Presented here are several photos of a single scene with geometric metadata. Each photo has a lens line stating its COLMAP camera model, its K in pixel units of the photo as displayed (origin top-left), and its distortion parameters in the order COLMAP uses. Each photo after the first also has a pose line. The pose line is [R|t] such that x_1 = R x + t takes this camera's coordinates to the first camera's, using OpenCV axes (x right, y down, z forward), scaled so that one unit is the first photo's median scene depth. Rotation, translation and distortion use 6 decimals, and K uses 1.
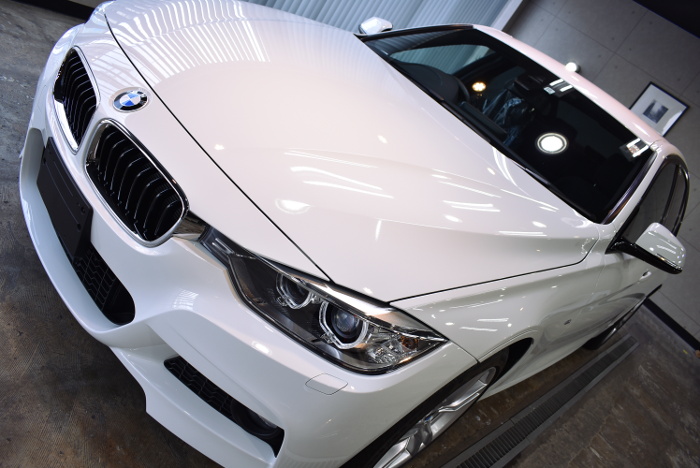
lens RADIAL K [[567.1, 0, 350.0], [0, 567.1, 234.0], [0, 0, 1]] dist [-0.072332, 0.001731]
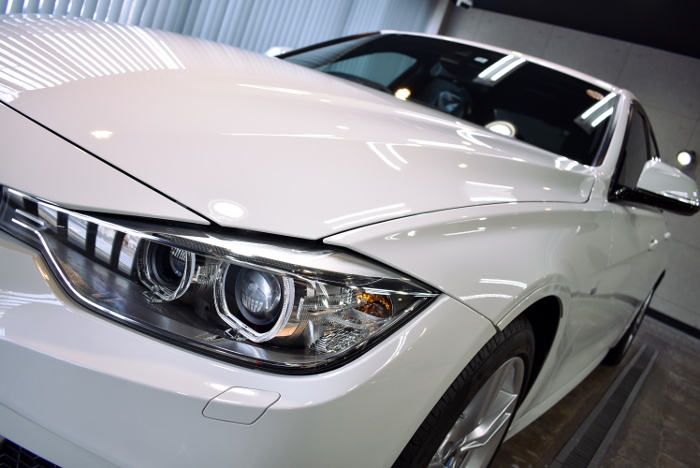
lens RADIAL K [[567.1, 0, 350.0], [0, 567.1, 234.0], [0, 0, 1]] dist [-0.072332, 0.001731]
pose [[0.968671, -0.234812, 0.080870, 0.021433], [0.245967, 0.952080, -0.181779, 0.094283], [-0.034311, 0.195976, 0.980008, 0.178060]]
